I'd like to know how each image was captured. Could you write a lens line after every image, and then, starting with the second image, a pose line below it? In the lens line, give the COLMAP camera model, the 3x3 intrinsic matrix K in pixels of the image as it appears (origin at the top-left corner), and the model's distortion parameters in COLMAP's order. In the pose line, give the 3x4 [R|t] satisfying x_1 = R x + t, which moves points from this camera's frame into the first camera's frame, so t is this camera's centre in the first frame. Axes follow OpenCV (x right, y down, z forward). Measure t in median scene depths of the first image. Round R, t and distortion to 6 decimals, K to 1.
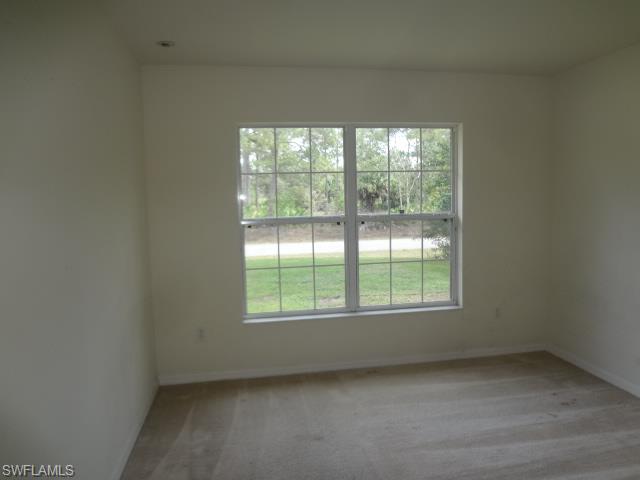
lens RADIAL K [[467.1, 0, 320.0], [0, 467.1, 240.0], [0, 0, 1]] dist [-0.069404, -0.000349]
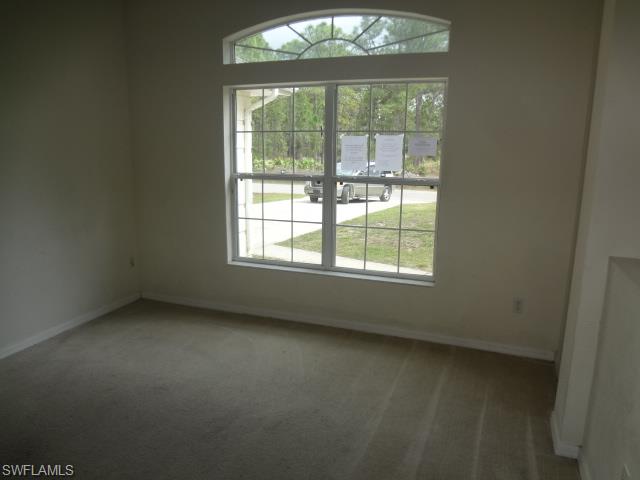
lens RADIAL K [[481.9, 0, 320.0], [0, 481.9, 240.0], [0, 0, 1]] dist [-0.009487, -0.001432]
pose [[0.860930, 0.130714, -0.491644, 0.568318], [-0.090430, 0.990357, 0.104953, -0.021644], [0.500622, -0.045898, 0.864448, 0.082990]]
